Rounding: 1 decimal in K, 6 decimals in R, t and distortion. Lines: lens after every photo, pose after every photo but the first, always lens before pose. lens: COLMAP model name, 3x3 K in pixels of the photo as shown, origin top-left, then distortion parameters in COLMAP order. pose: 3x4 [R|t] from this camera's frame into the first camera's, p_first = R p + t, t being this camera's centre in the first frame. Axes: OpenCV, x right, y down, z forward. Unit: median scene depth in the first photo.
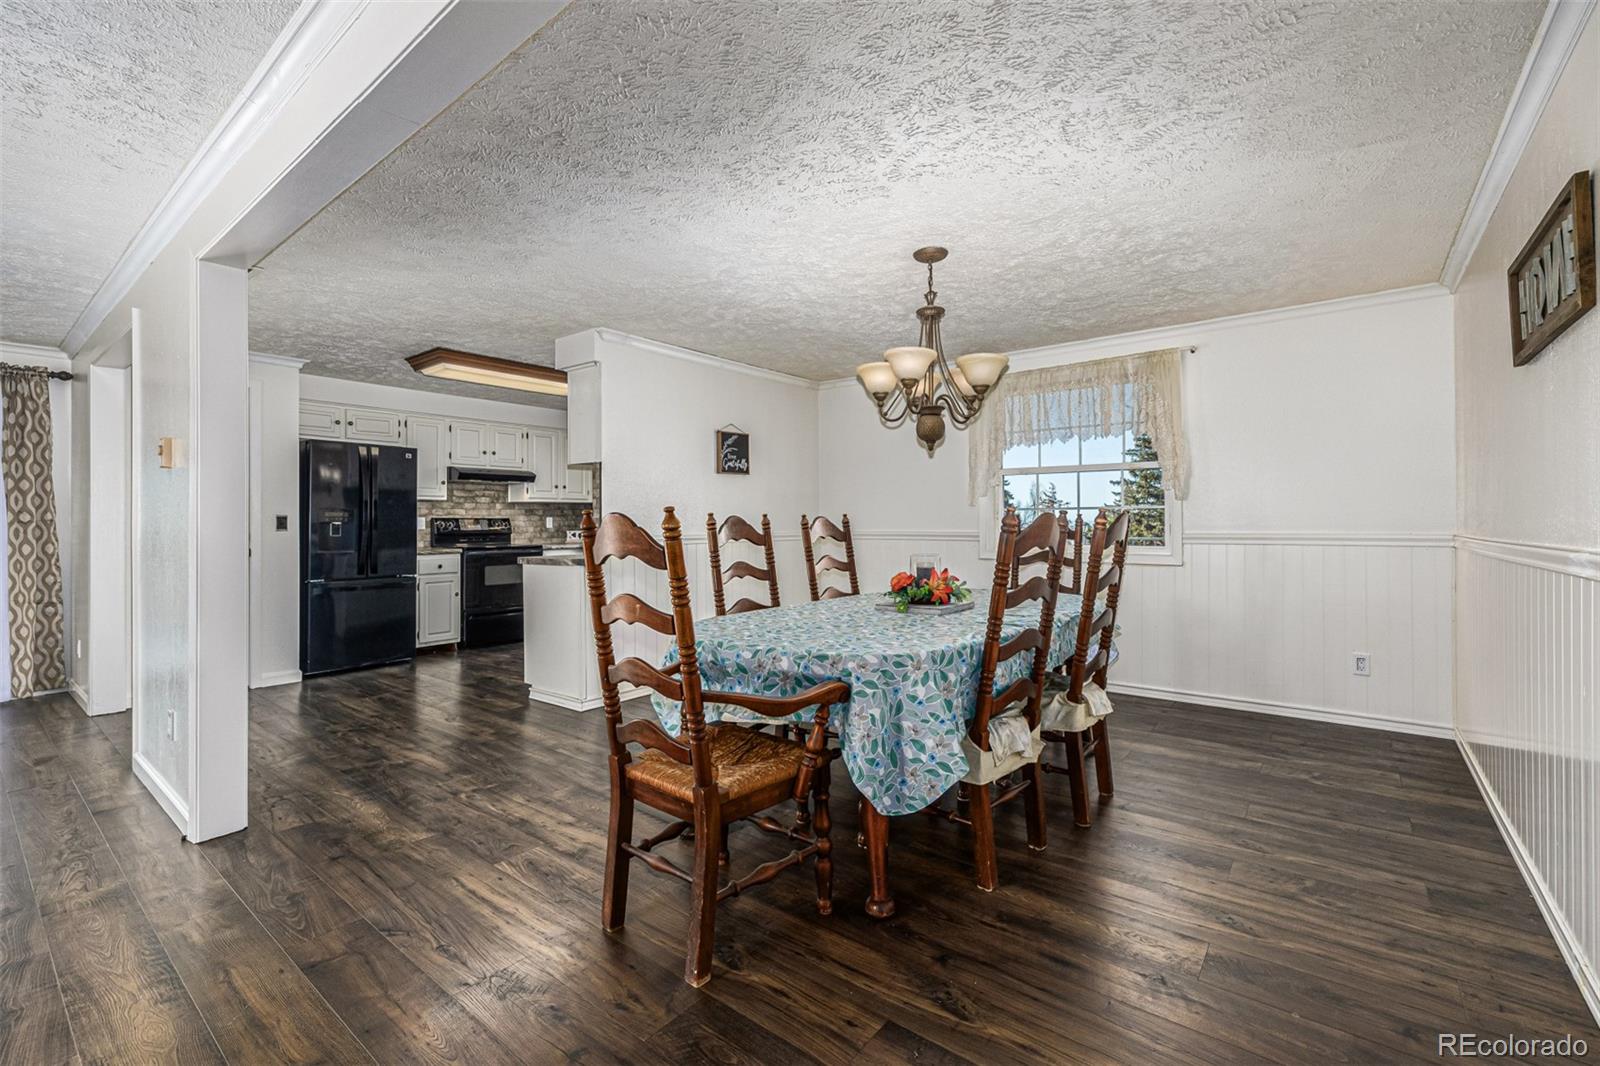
lens RADIAL K [[679.2, 0, 792.1], [0, 679.2, 517.8], [0, 0, 1]] dist [0.000683, 0.000781]
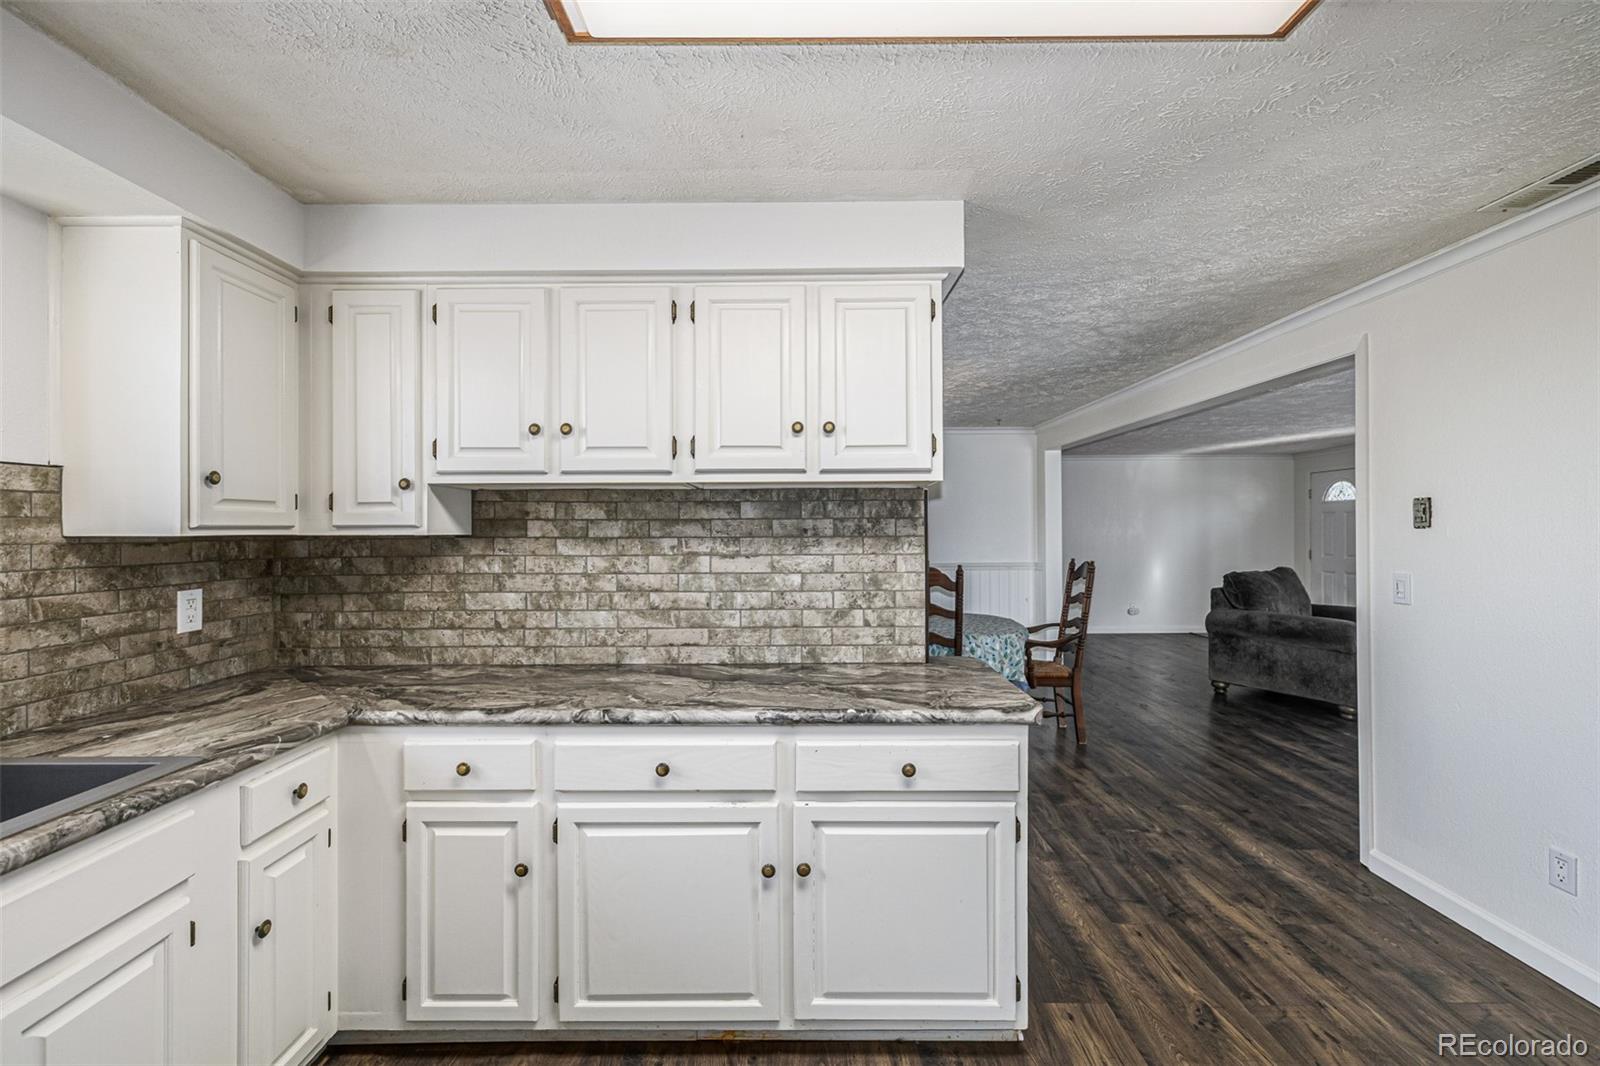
lens RADIAL K [[679.2, 0, 798.0], [0, 679.2, 532.3], [0, 0, 1]] dist [0.000683, 0.000781]
pose [[-0.623262, 0.008954, 0.781962, -0.624726], [0.007549, 0.999957, -0.005433, -0.041197], [-0.781977, 0.002517, -0.623302, 1.355929]]
